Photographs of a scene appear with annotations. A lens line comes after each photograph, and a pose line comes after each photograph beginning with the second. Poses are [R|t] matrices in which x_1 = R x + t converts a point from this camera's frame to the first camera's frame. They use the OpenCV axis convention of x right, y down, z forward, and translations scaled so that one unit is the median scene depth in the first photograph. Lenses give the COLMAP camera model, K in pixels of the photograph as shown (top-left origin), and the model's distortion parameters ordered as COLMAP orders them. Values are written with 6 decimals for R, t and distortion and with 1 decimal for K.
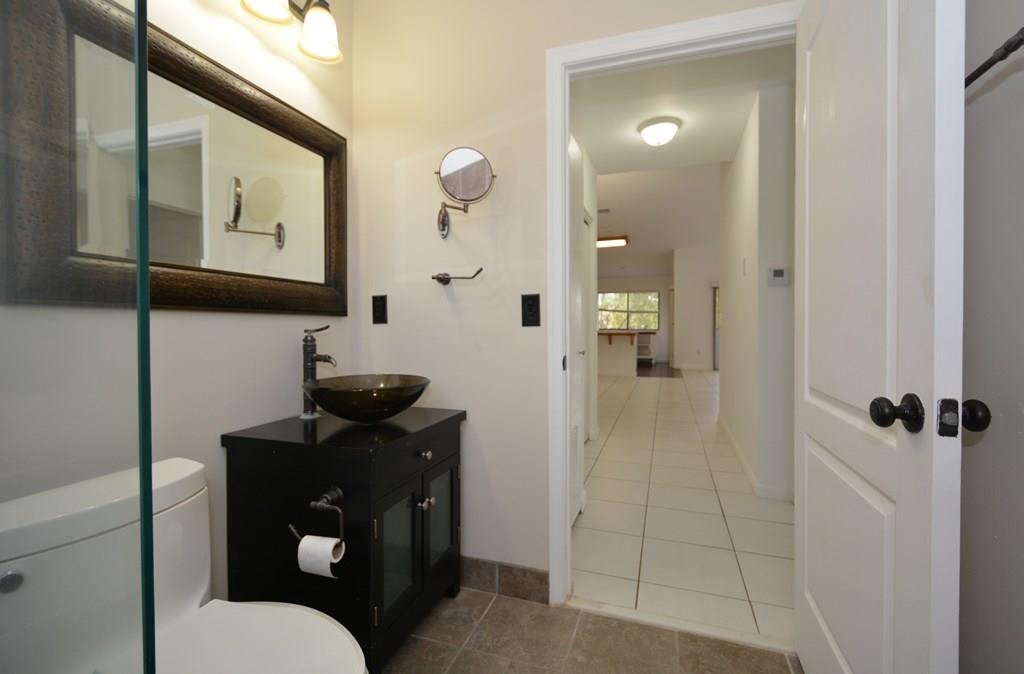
lens RADIAL K [[452.2, 0, 515.2], [0, 452.2, 333.6], [0, 0, 1]] dist [-0.000762, -0.000236]
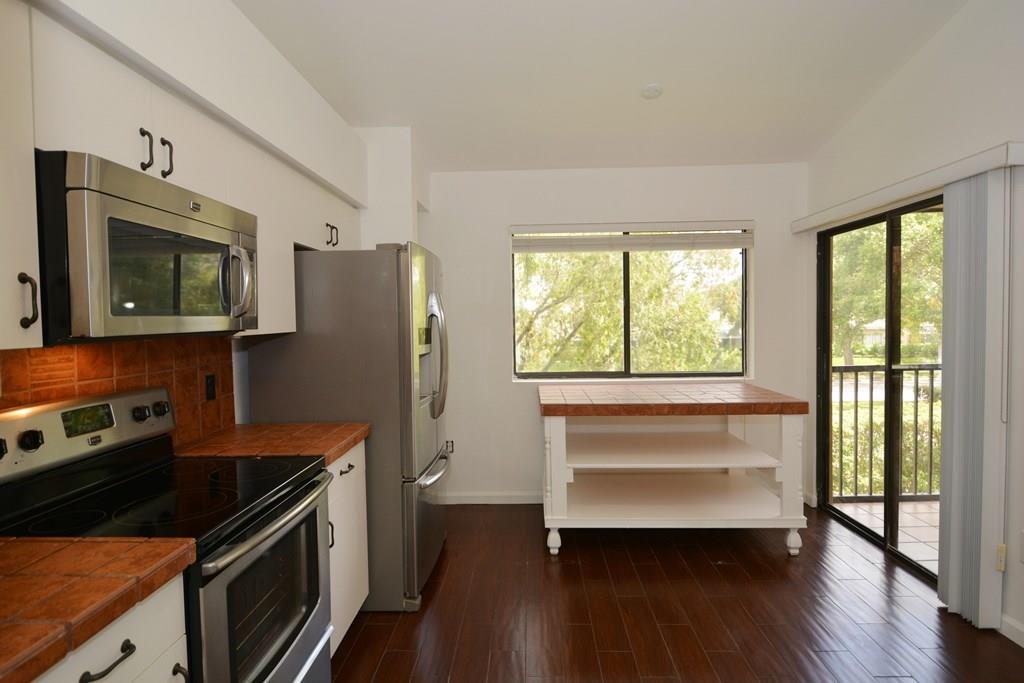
lens RADIAL K [[530.6, 0, 514.2], [0, 530.6, 335.4], [0, 0, 1]] dist [-0.019559, -0.000199]
pose [[0.955021, -0.022595, 0.295677, 0.114556], [0.018950, 0.999705, 0.015188, -0.043568], [-0.295933, -0.008901, 0.955167, 0.853087]]
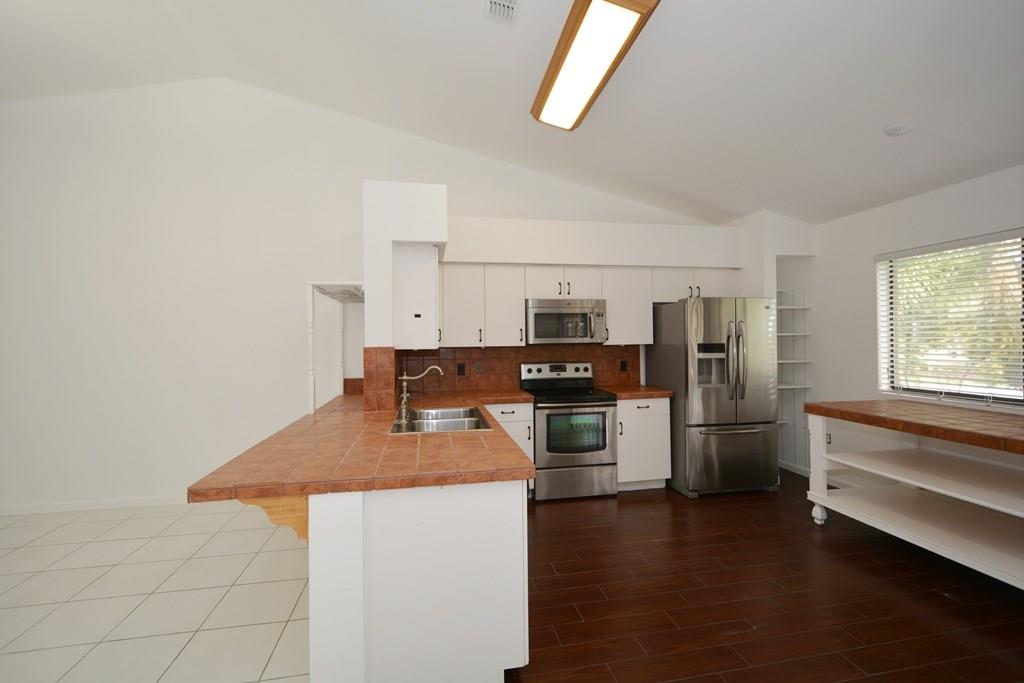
lens RADIAL K [[445.4, 0, 513.8], [0, 445.4, 338.9], [0, 0, 1]] dist [0.000381, -0.000315]
pose [[0.493468, -0.005482, -0.869746, 0.364510], [-0.004721, 0.999949, -0.008981, -0.043797], [0.869751, 0.008538, 0.493417, 0.789756]]
